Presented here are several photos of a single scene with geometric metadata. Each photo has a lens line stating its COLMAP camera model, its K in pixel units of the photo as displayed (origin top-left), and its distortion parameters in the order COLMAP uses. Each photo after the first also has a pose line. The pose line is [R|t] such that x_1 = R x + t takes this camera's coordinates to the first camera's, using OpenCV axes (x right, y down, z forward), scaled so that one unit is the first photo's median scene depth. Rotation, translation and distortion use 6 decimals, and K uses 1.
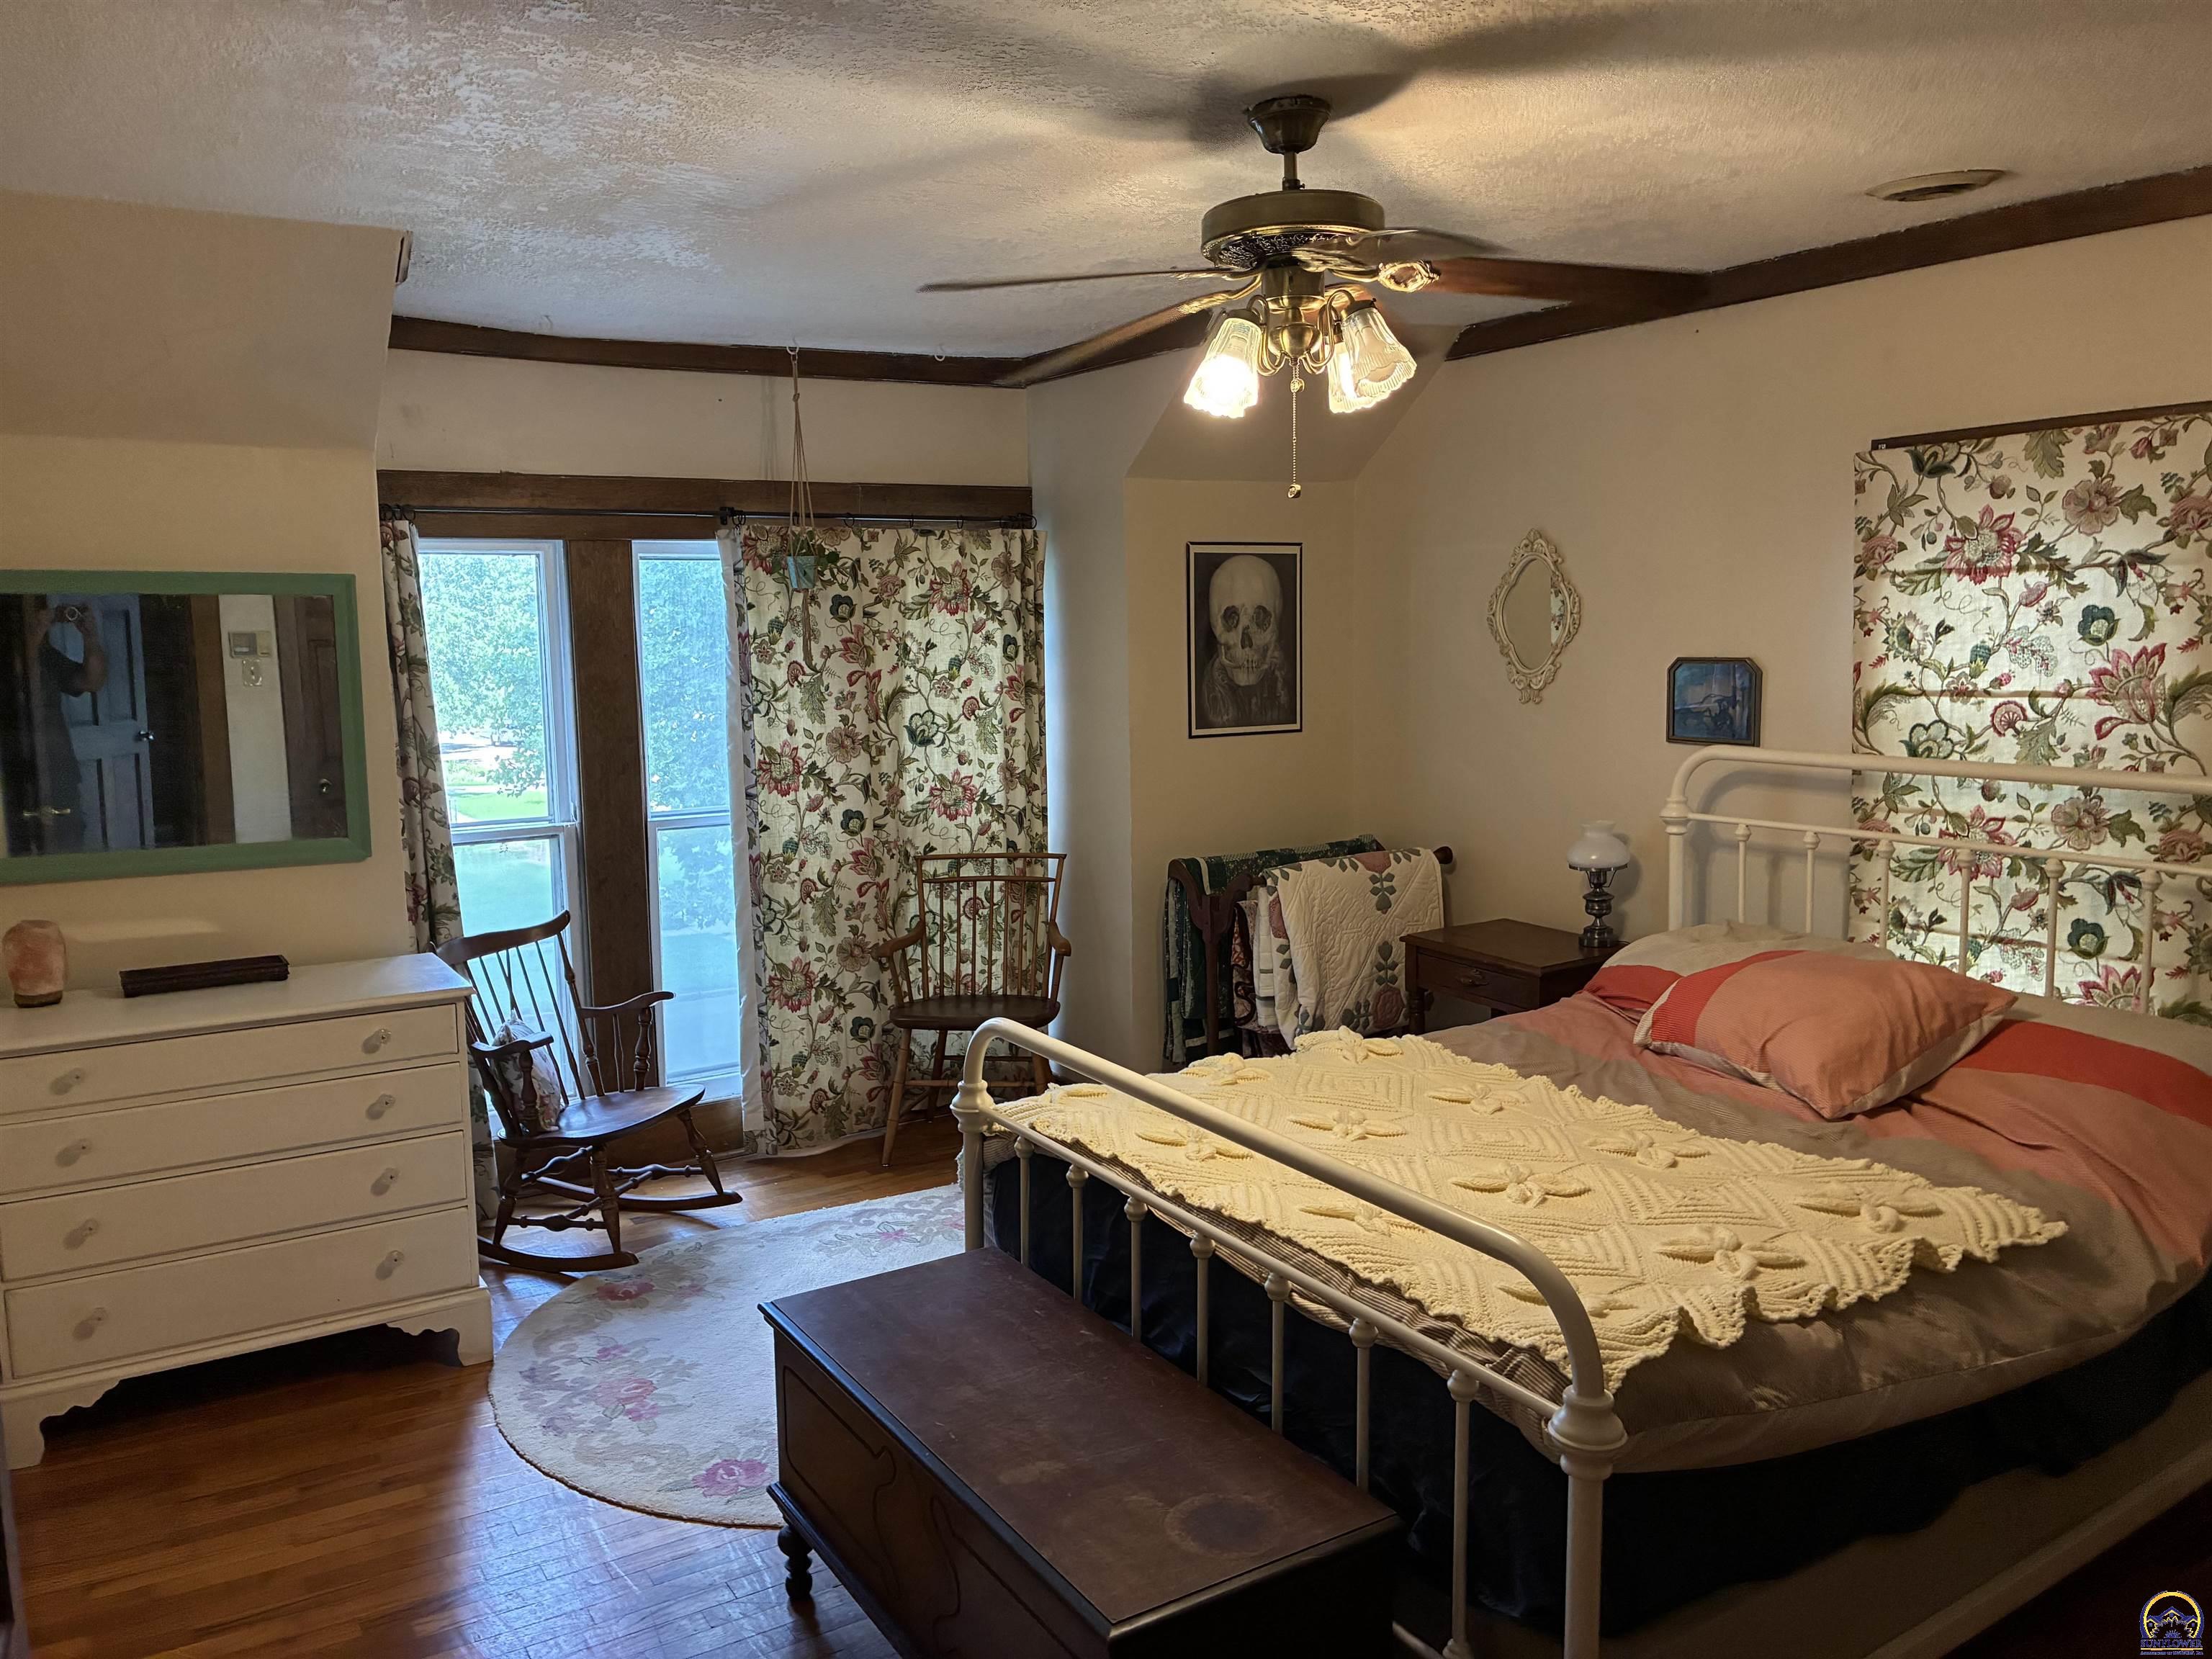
lens RADIAL K [[1723.1, 0, 1120.5], [0, 1723.1, 813.3], [0, 0, 1]] dist [0.064789, -0.093154]
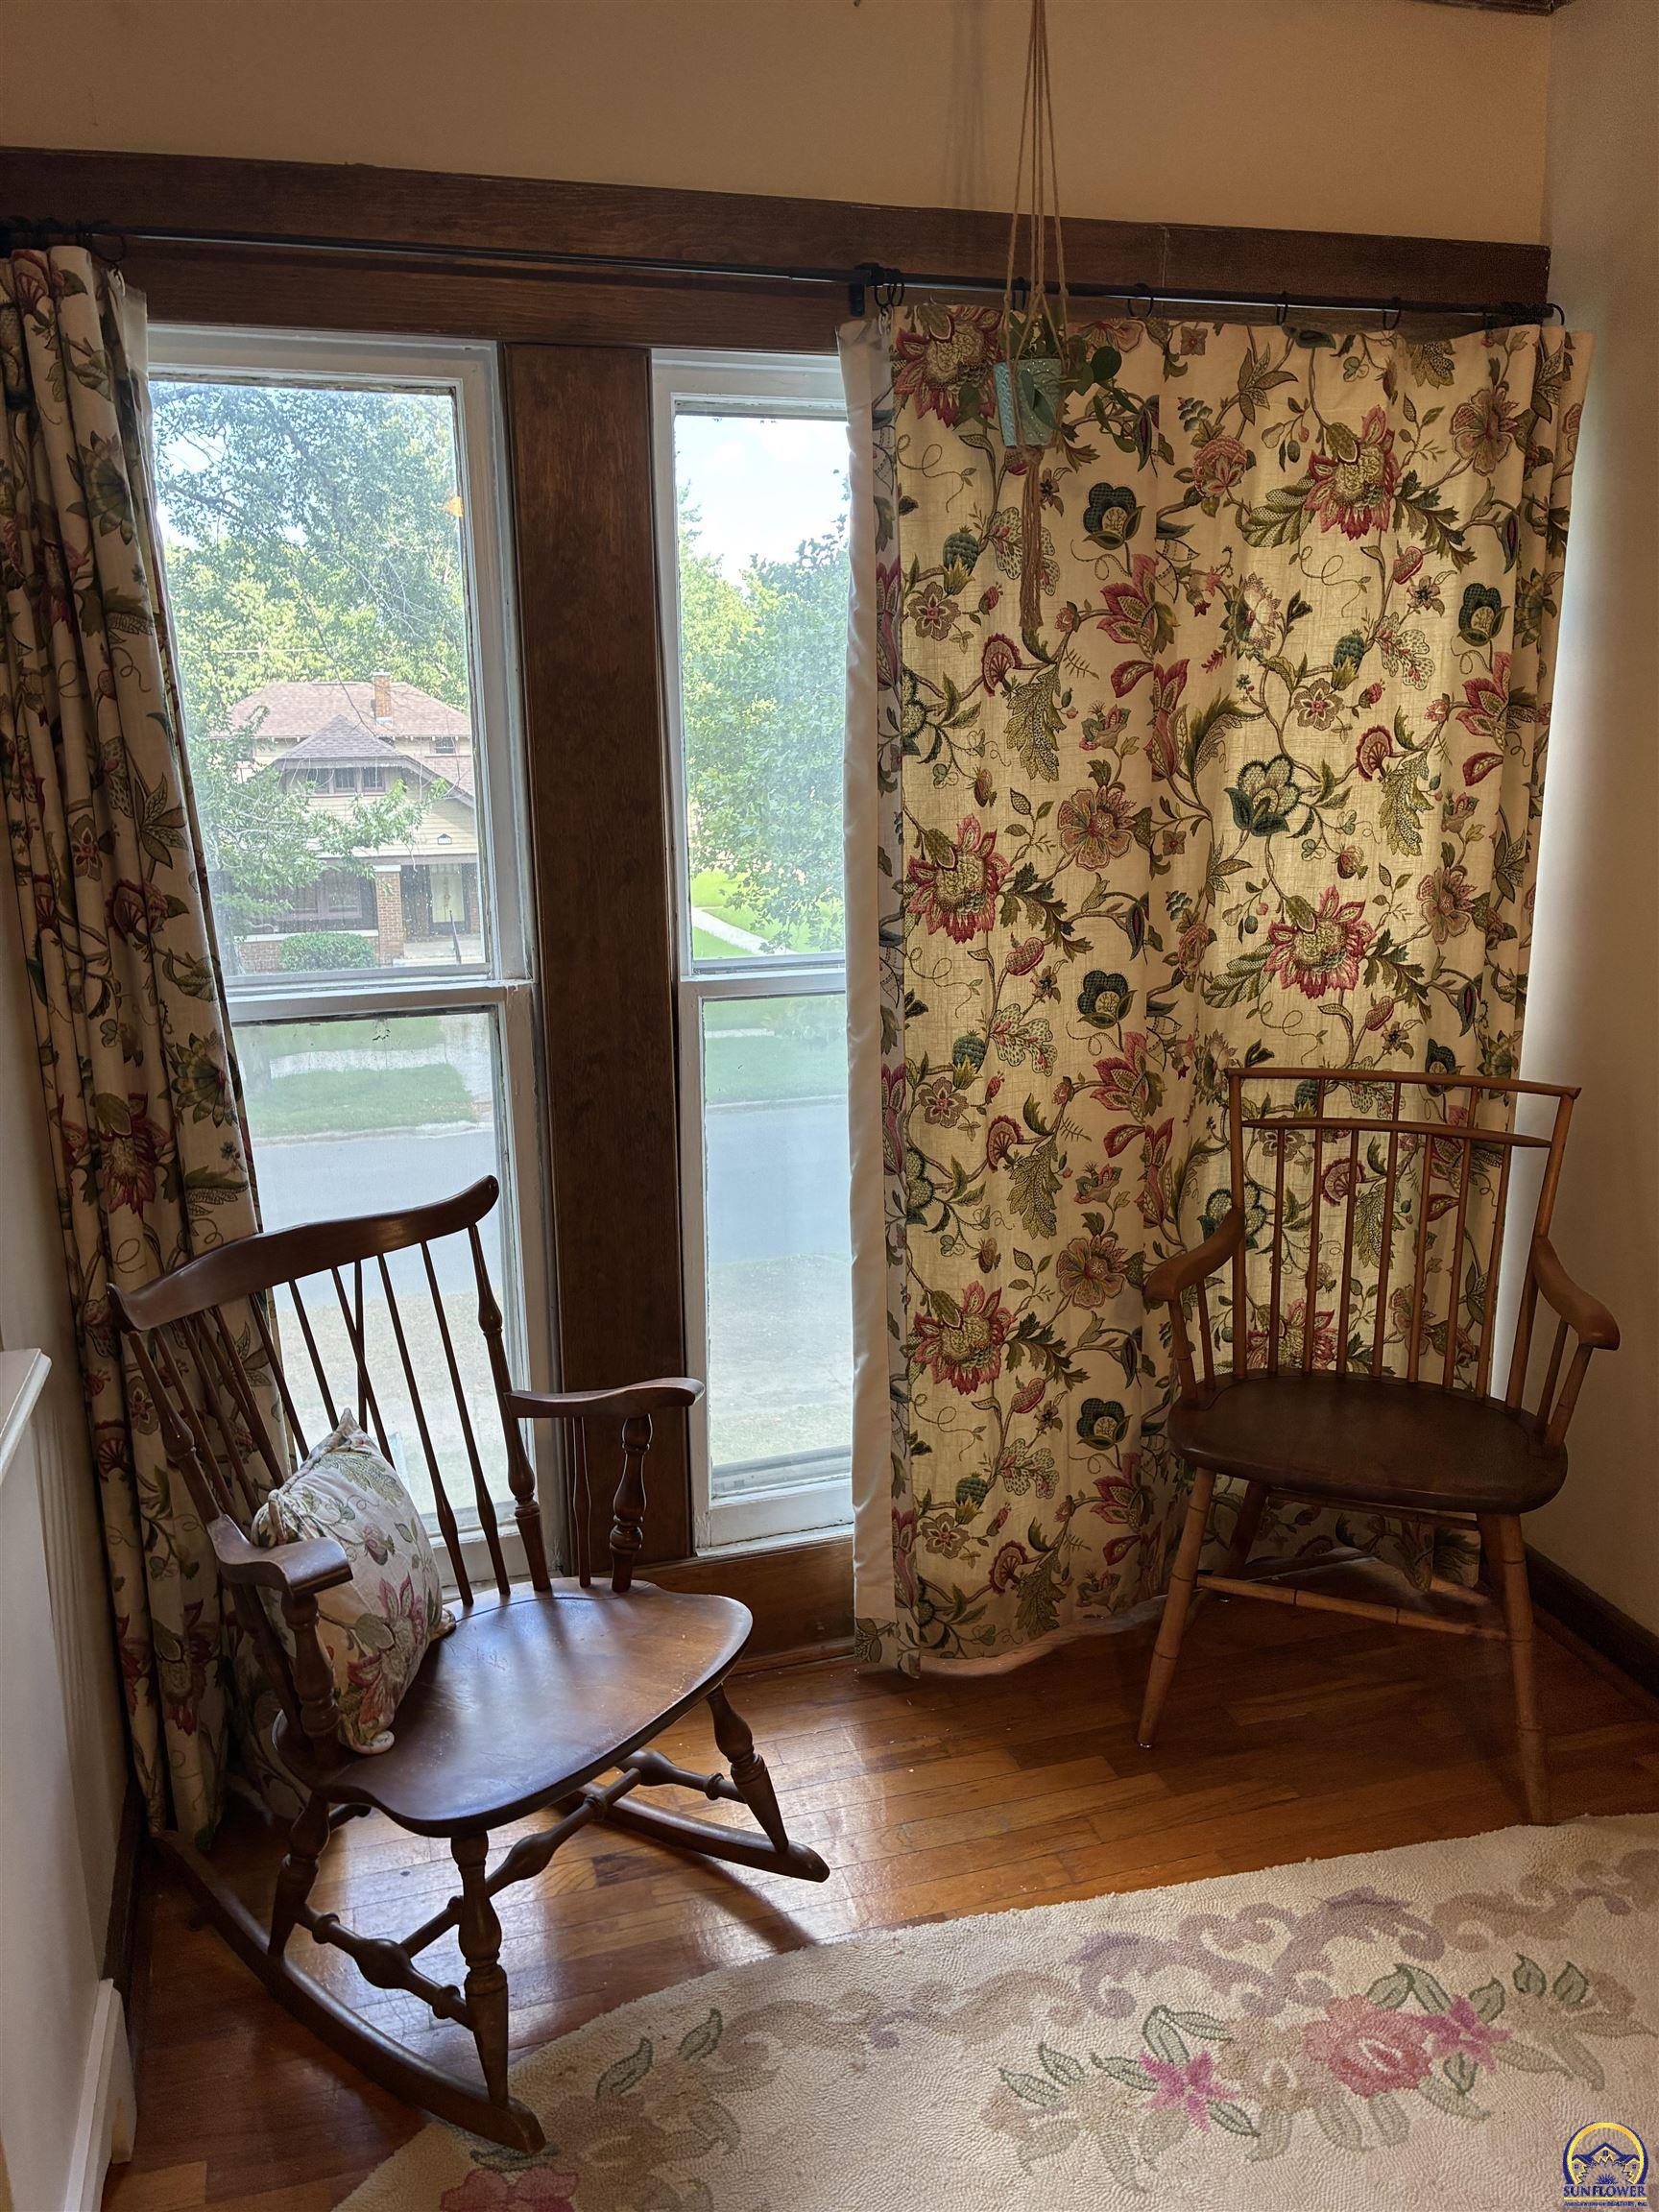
lens RADIAL K [[1723.1, 0, 834.3], [0, 1723.1, 1104.8], [0, 0, 1]] dist [0.064789, -0.093154]
pose [[0.961865, 0.065592, -0.265542, -0.100216], [-0.034091, 0.992000, 0.121551, -0.020479], [0.271391, -0.107864, 0.956406, 0.533898]]
